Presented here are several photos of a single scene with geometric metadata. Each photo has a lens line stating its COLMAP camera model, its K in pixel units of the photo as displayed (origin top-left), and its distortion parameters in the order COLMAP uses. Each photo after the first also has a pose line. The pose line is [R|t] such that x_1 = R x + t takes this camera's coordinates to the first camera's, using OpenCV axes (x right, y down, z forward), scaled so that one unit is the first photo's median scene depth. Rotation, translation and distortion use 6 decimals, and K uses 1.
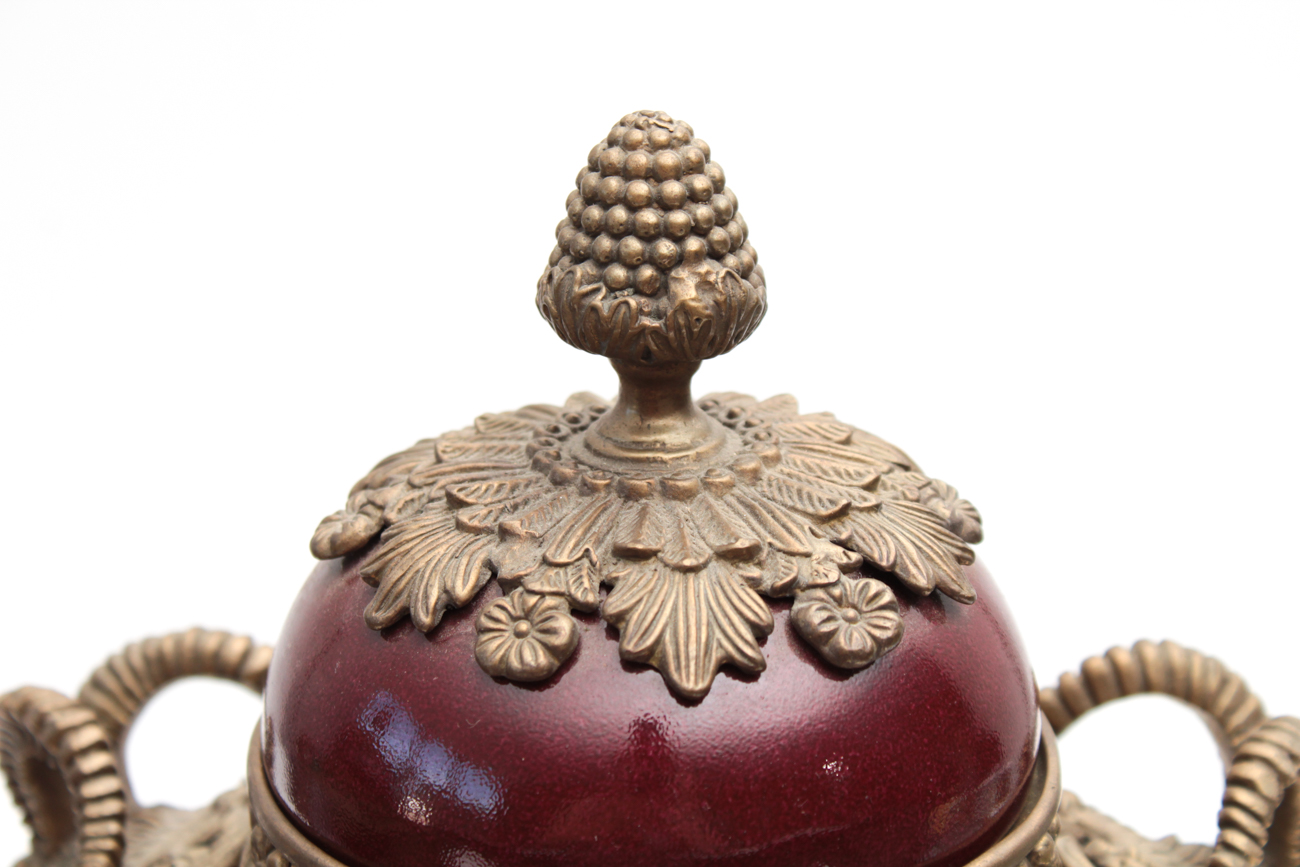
lens RADIAL K [[3064.2, 0, 646.9], [0, 3064.2, 428.6], [0, 0, 1]] dist [0.102480, 0.000000]
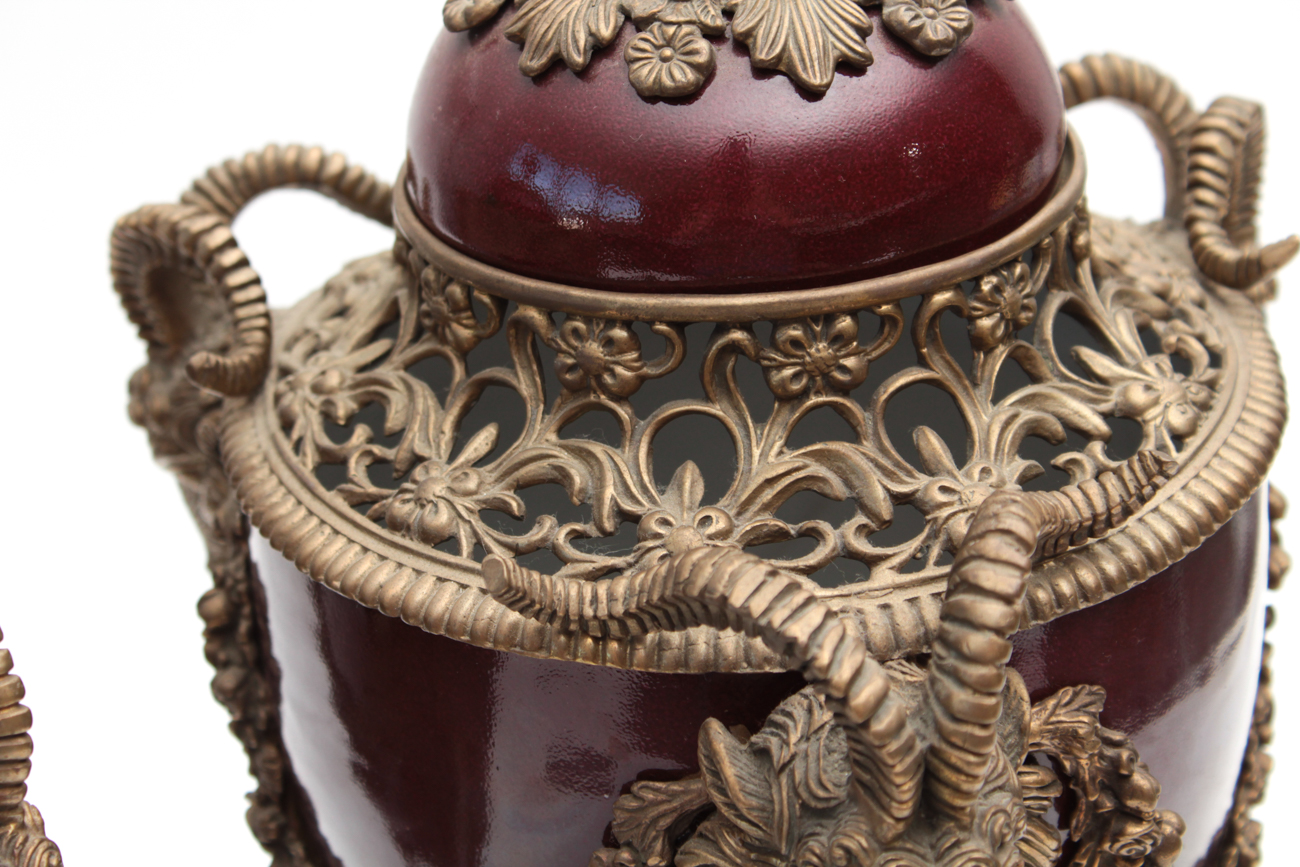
lens RADIAL K [[3064.2, 0, 649.6], [0, 3064.2, 432.8], [0, 0, 1]] dist [0.102480, 0.000000]
pose [[0.984309, -0.131454, 0.117711, -0.205179], [0.117633, 0.986076, 0.117542, 0.068907], [-0.131524, -0.101851, 0.986067, -0.185344]]
